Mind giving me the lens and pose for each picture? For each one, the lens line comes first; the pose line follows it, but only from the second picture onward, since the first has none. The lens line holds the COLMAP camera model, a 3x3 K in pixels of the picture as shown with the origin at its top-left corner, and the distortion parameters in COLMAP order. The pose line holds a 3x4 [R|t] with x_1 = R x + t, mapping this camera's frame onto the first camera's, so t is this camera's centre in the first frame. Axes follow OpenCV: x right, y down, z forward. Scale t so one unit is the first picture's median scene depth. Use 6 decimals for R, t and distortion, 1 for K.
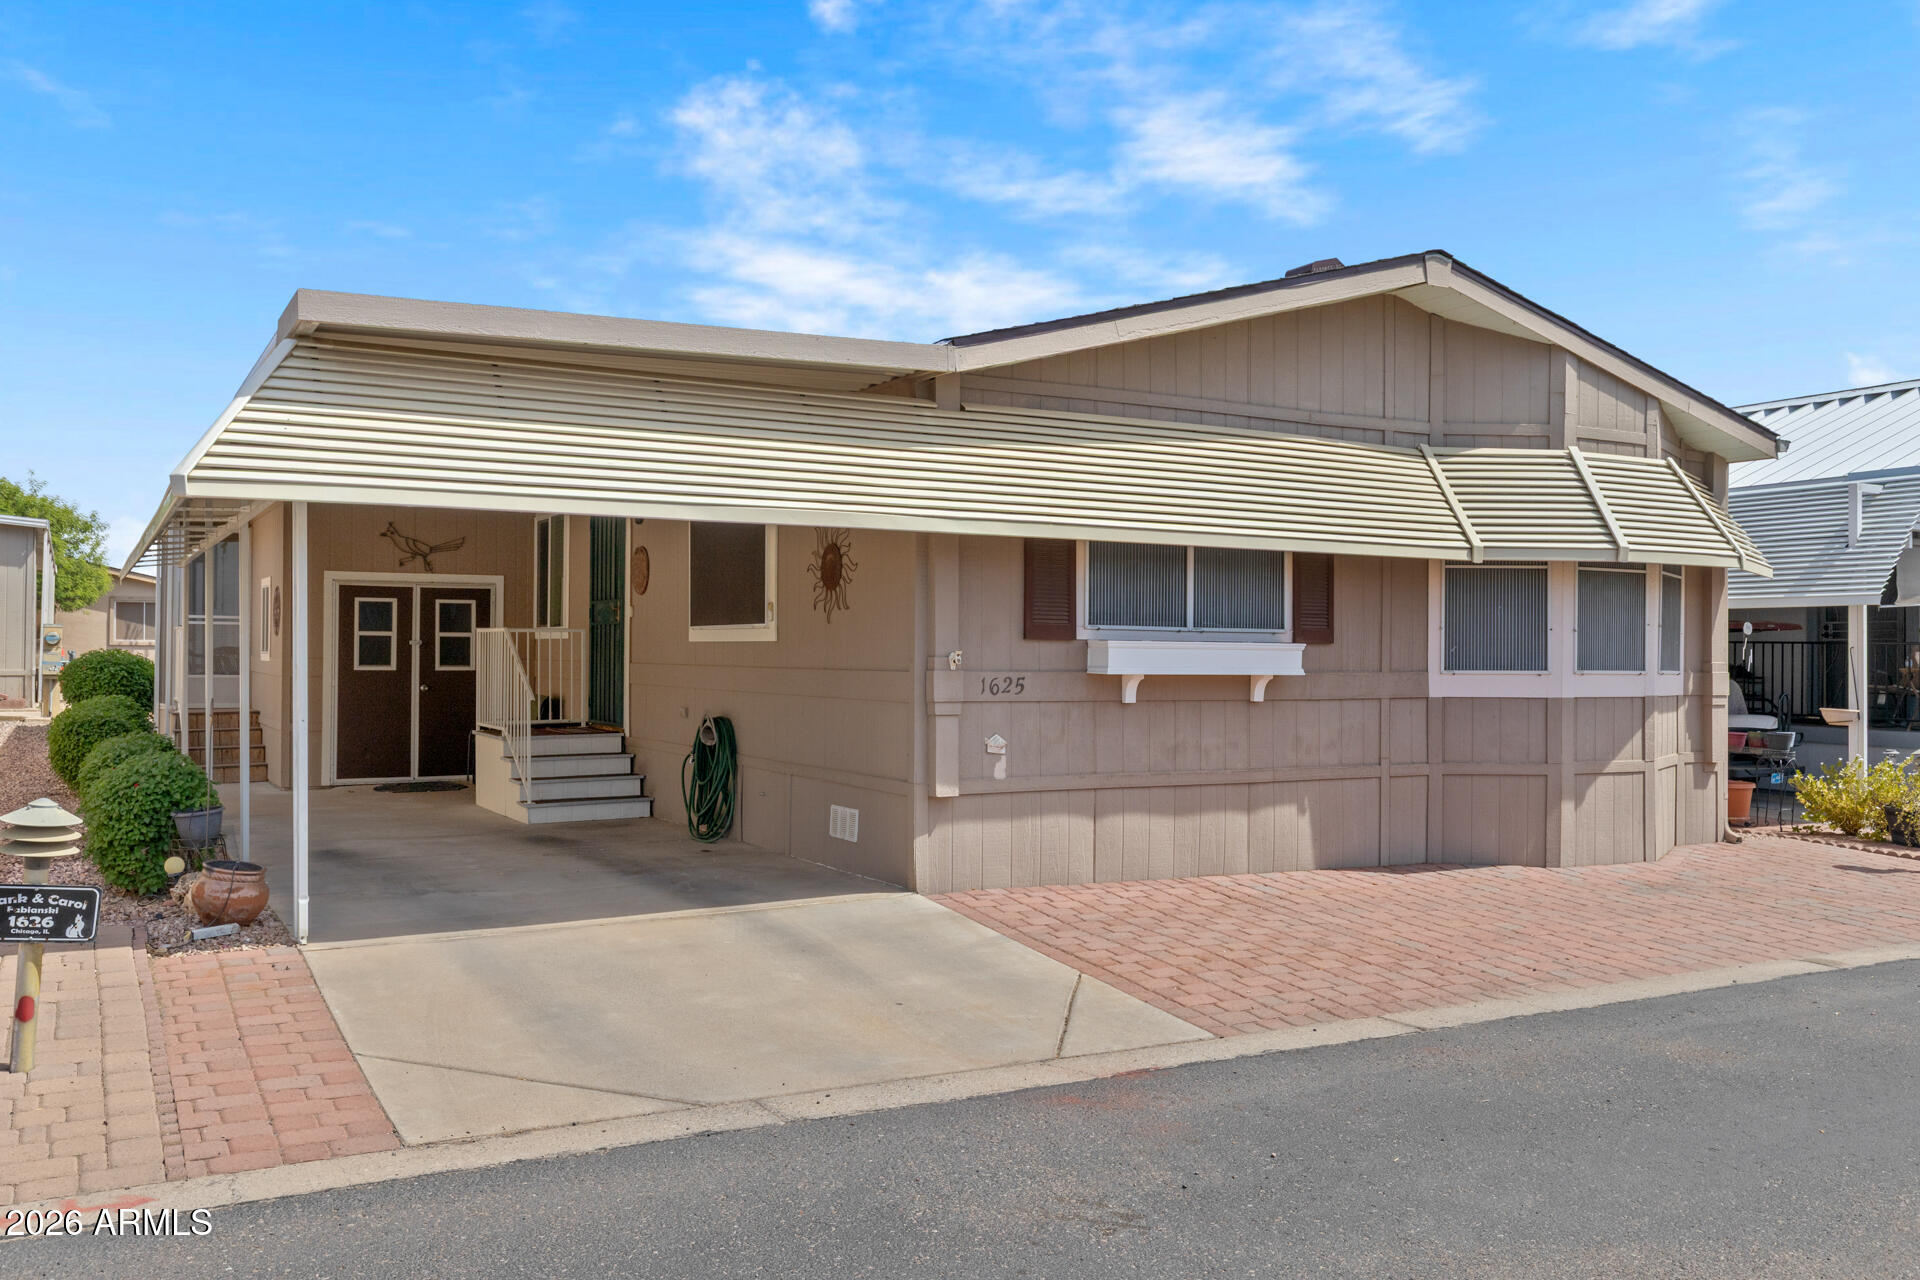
lens RADIAL K [[1612.9, 0, 958.9], [0, 1612.9, 642.5], [0, 0, 1]] dist [-0.006189, -0.001136]
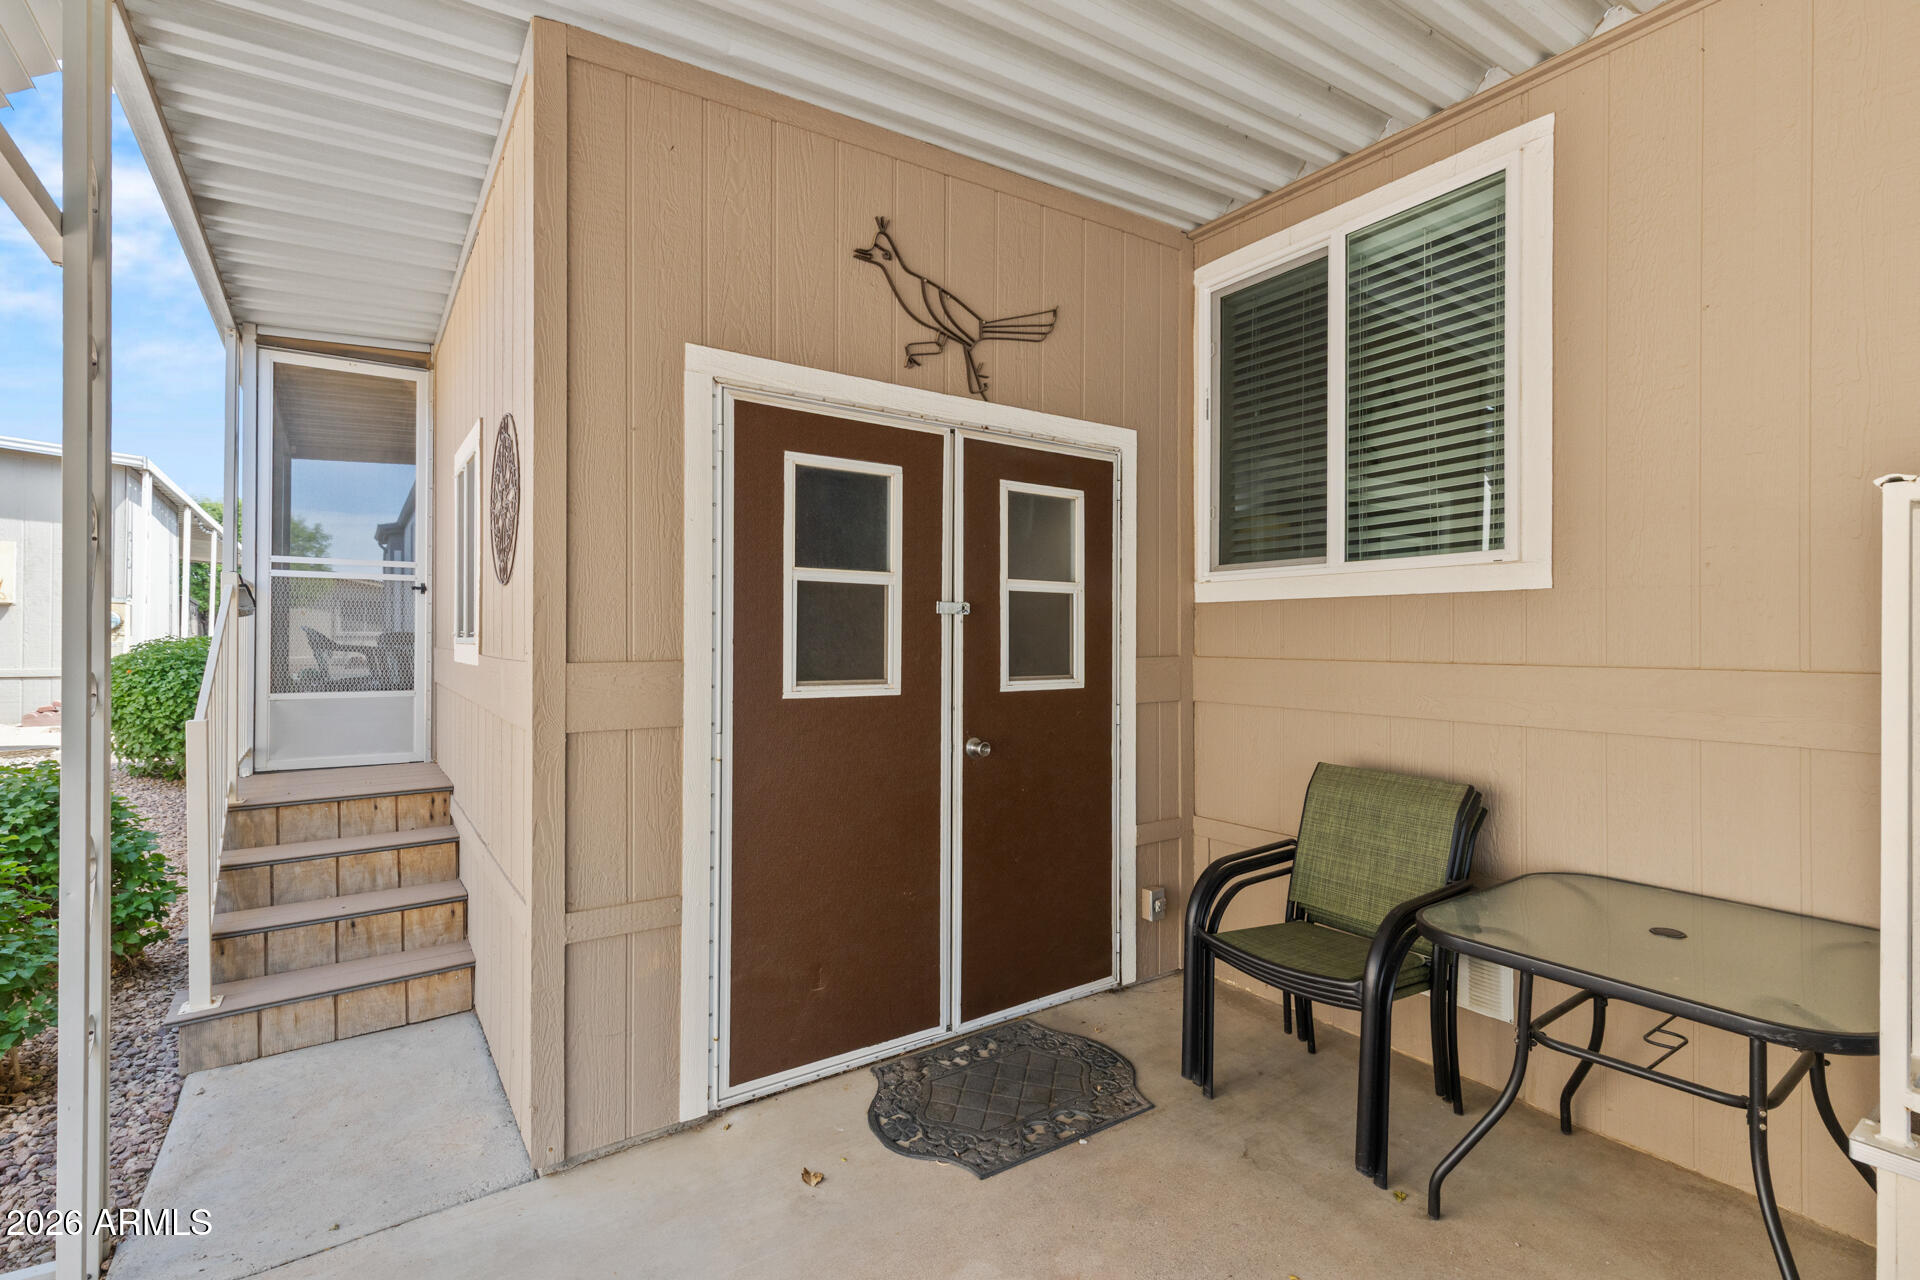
lens RADIAL K [[890.6, 0, 954.9], [0, 890.6, 638.3], [0, 0, 1]] dist [0.001093, 0.000431]
pose [[0.996266, -0.007304, 0.086029, -0.353502], [0.007196, 0.999973, 0.001563, 0.005928], [-0.086038, -0.000938, 0.996291, 0.826315]]
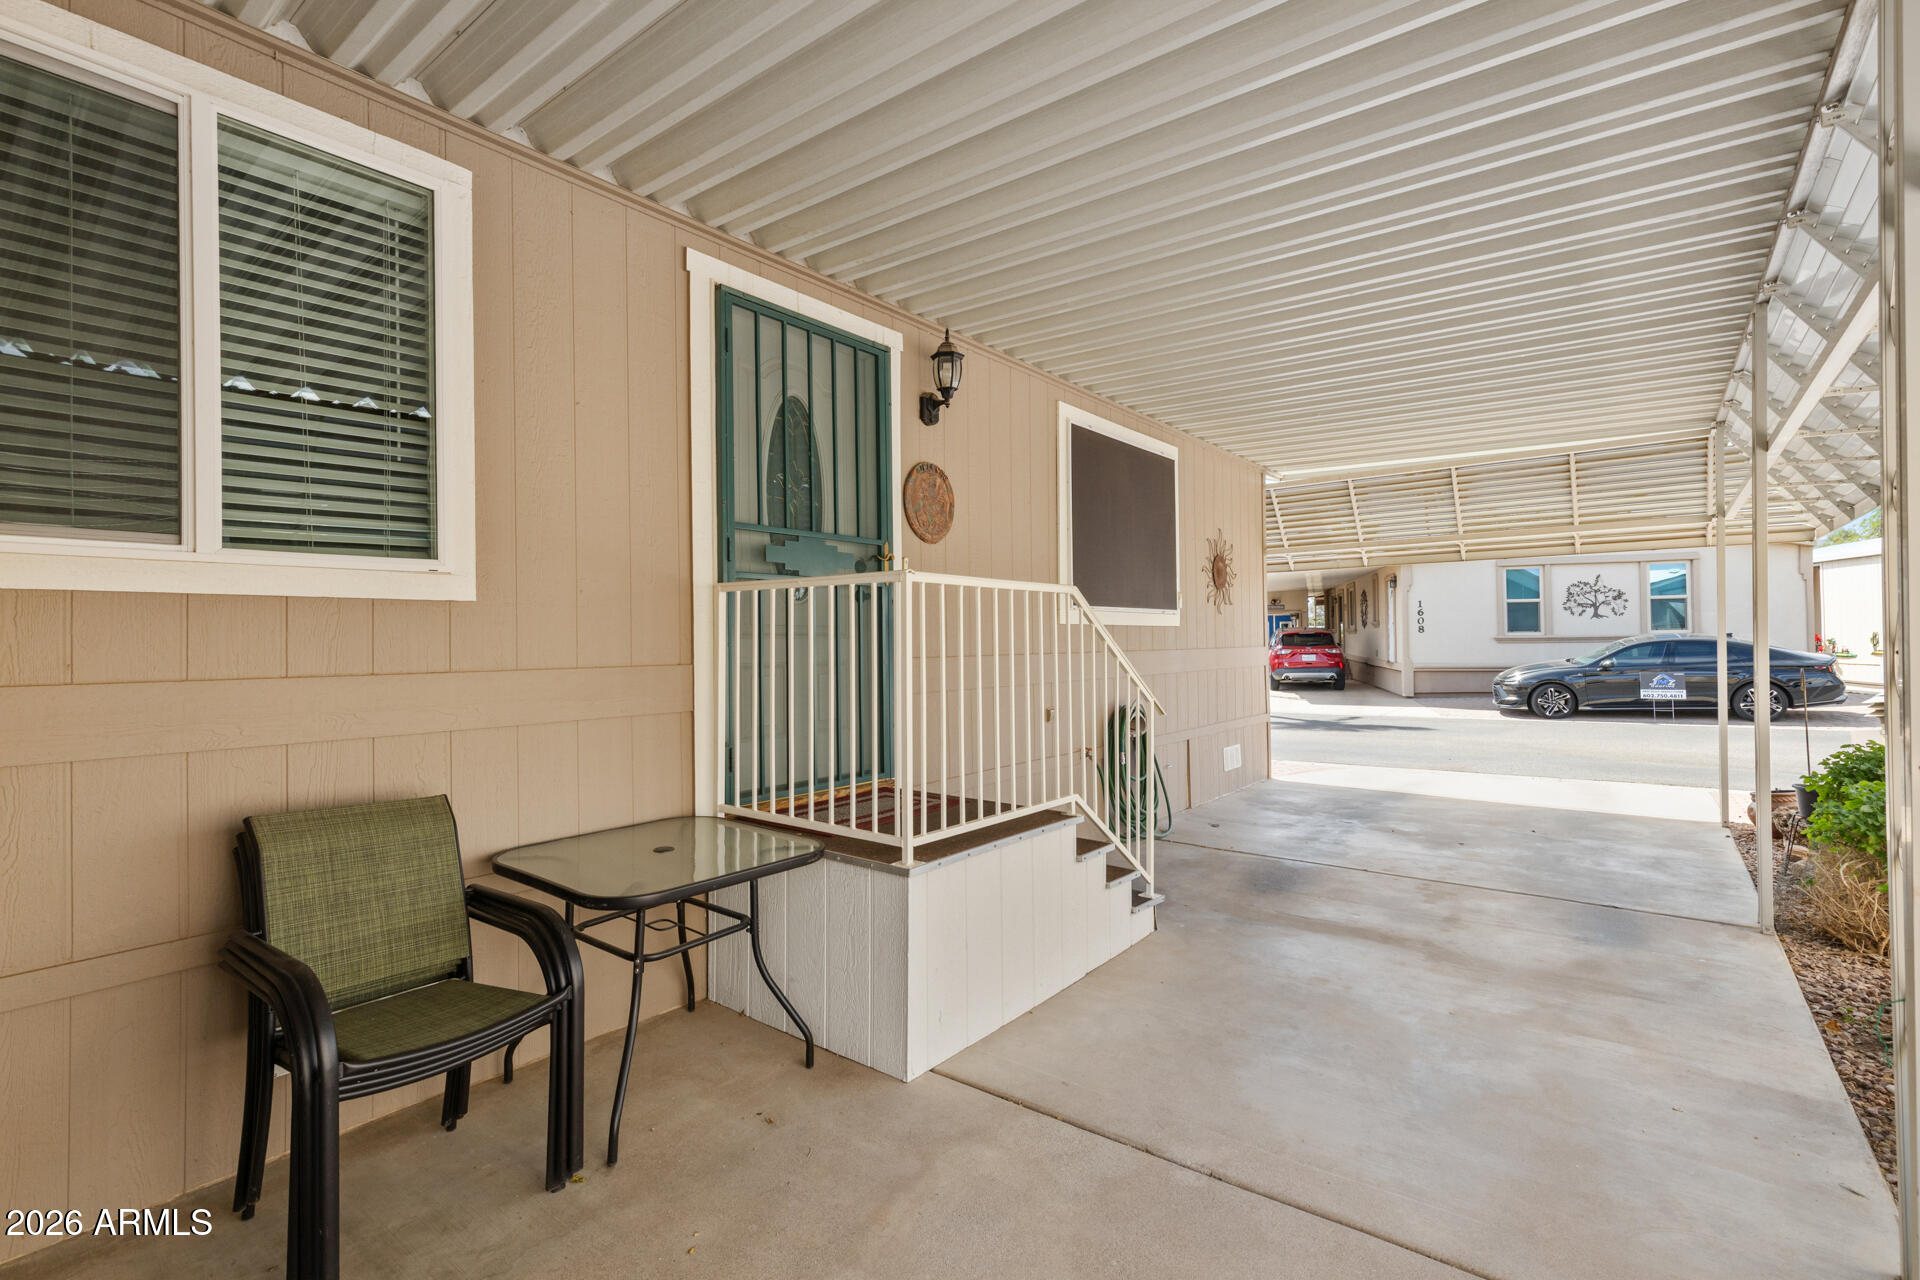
lens RADIAL K [[890.6, 0, 956.6], [0, 890.6, 627.9], [0, 0, 1]] dist [0.001093, 0.000431]
pose [[-0.397583, 0.011146, 0.917499, -0.418921], [0.010532, 0.999916, -0.007584, 0.005653], [-0.917506, 0.006648, -0.397667, 0.937597]]
